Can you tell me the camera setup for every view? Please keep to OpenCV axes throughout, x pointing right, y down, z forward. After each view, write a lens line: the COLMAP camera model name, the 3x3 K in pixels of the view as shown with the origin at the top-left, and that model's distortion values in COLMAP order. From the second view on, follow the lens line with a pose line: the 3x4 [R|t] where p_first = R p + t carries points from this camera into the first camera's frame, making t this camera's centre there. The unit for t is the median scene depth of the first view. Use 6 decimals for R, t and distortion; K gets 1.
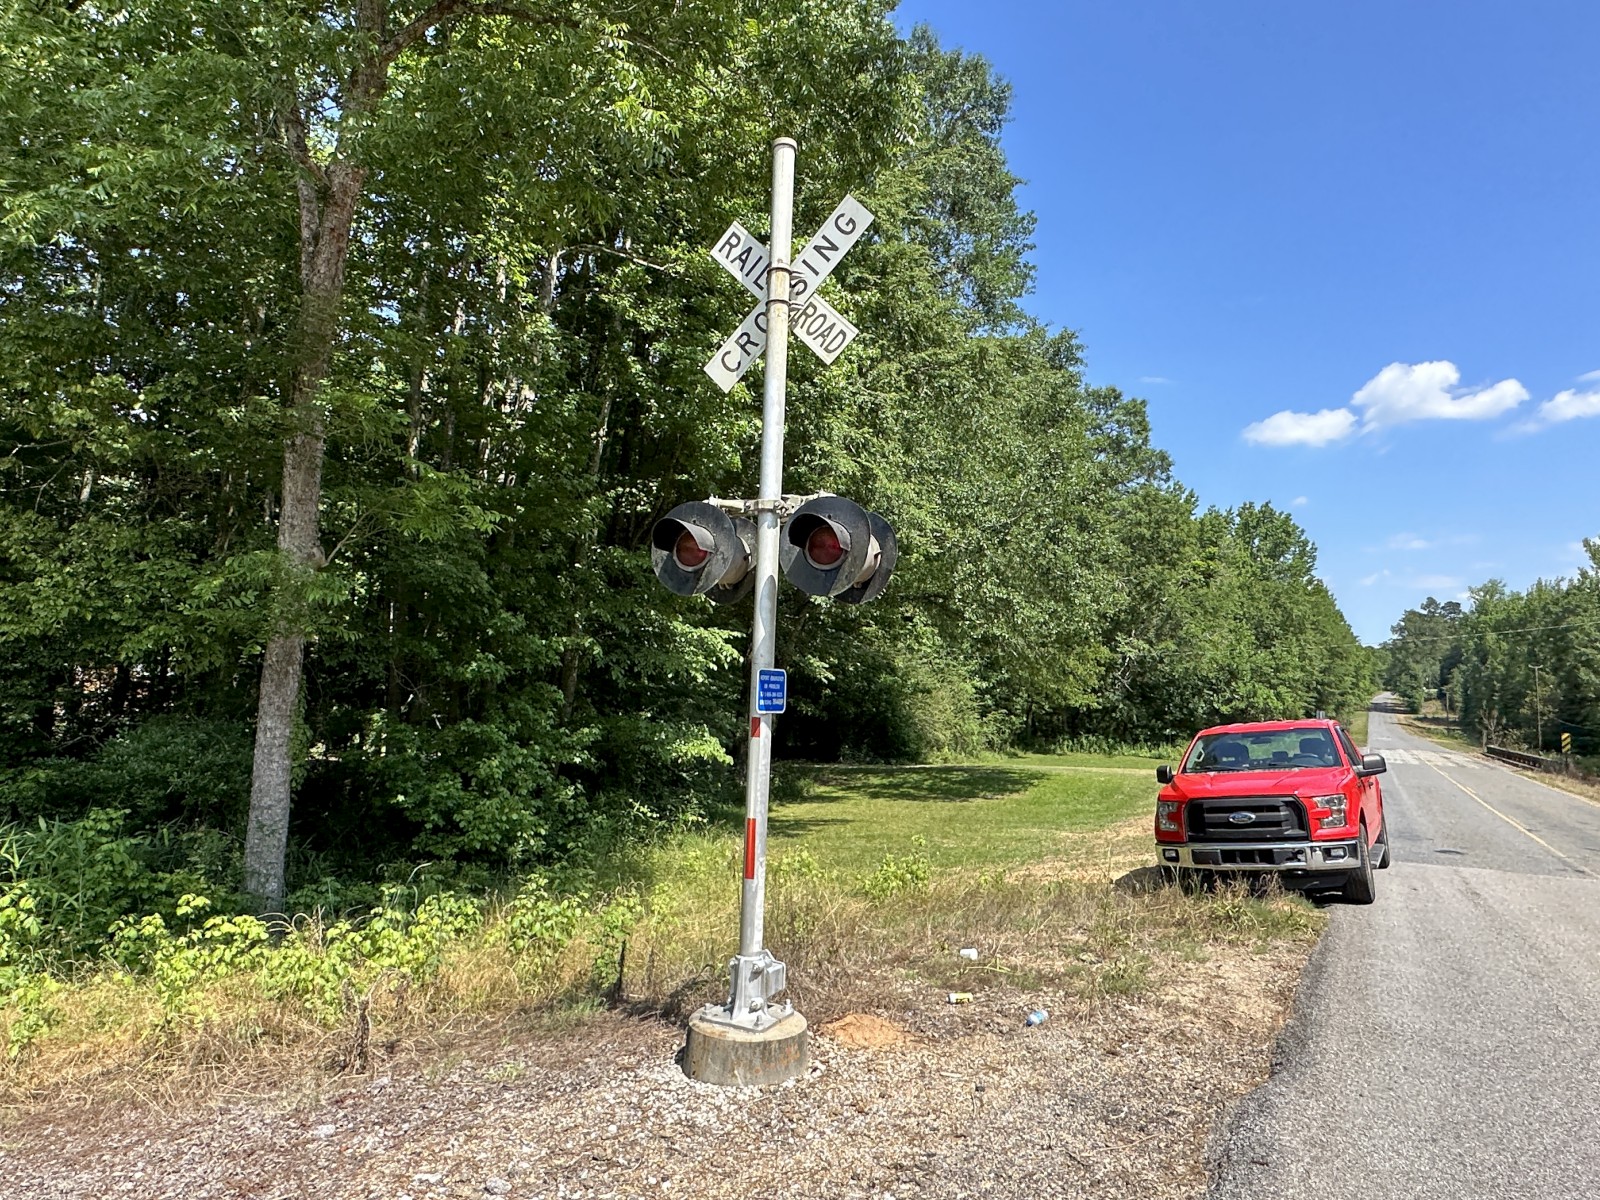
lens RADIAL K [[985.9, 0, 801.4], [0, 985.9, 601.2], [0, 0, 1]] dist [-0.000154, -0.000008]
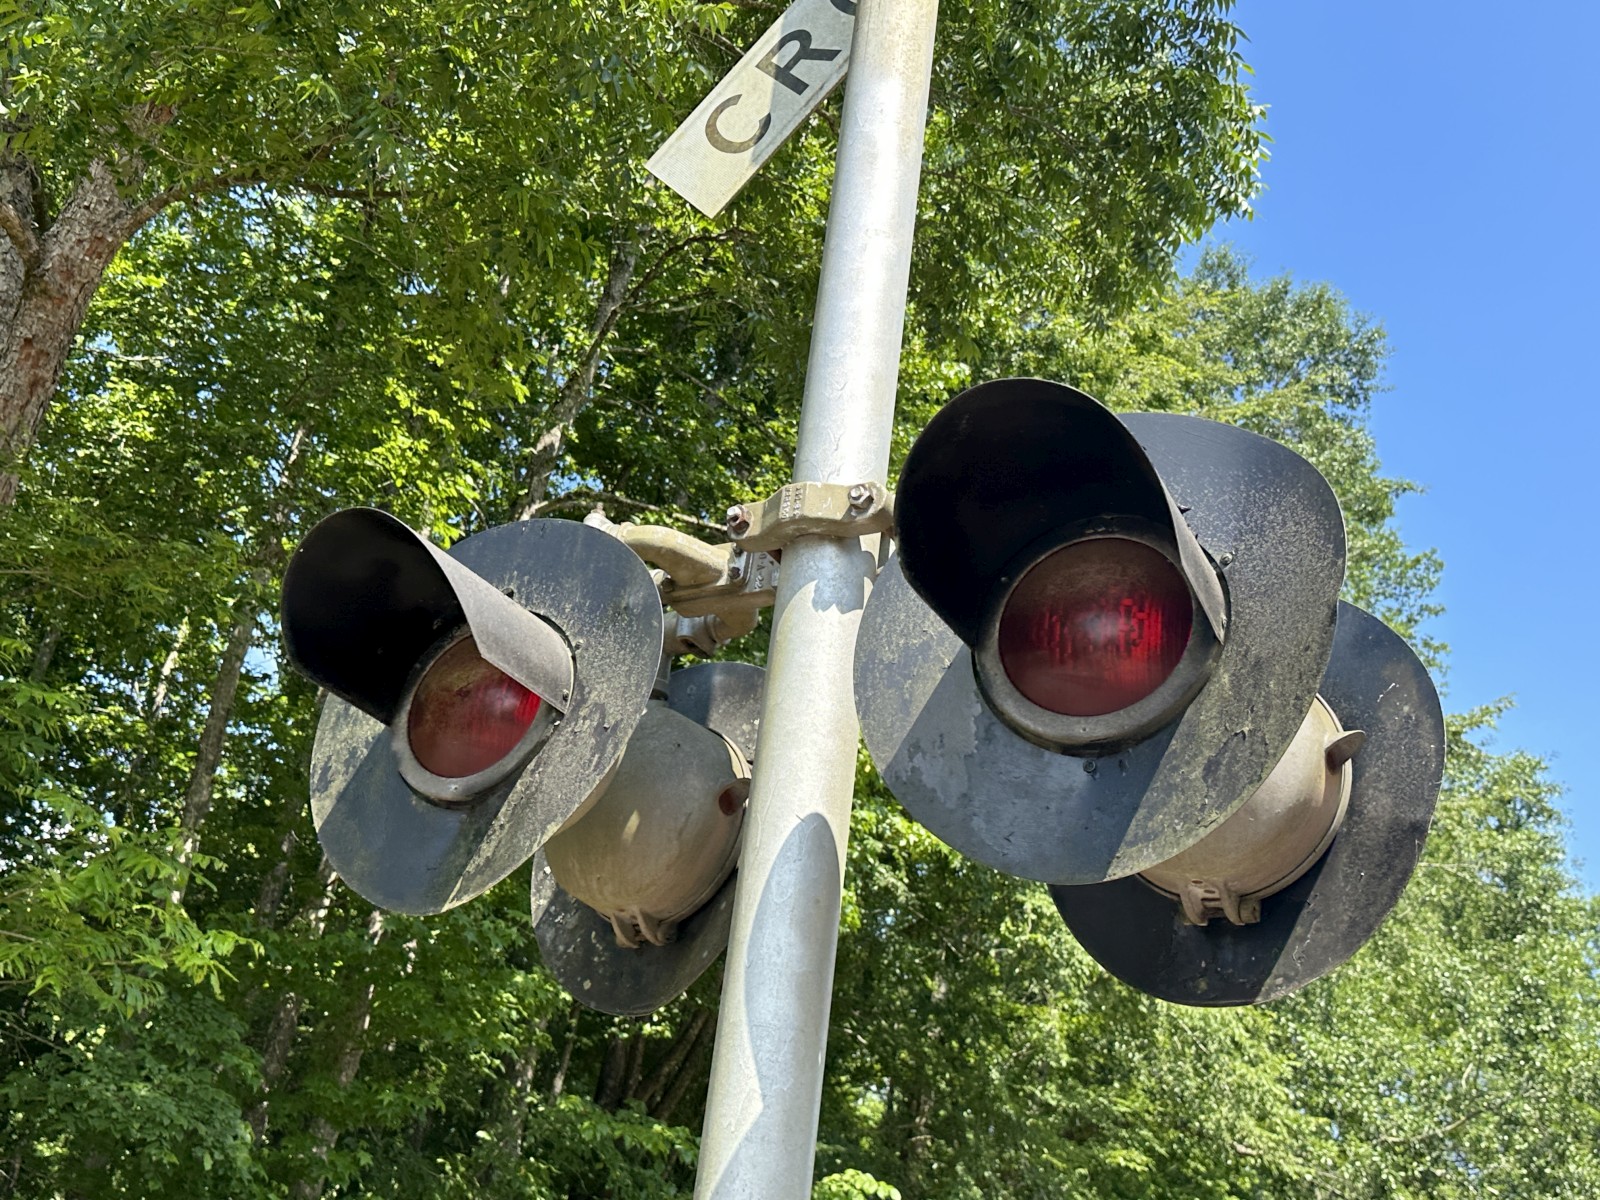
lens RADIAL K [[1710.2, 0, 793.3], [0, 1710.2, 600.6], [0, 0, 1]] dist [-0.030622, 0.000000]
pose [[0.992109, 0.023660, -0.123123, 0.002265], [-0.069423, 0.921412, -0.382335, 0.022479], [0.104401, 0.387866, 0.915784, 0.214480]]
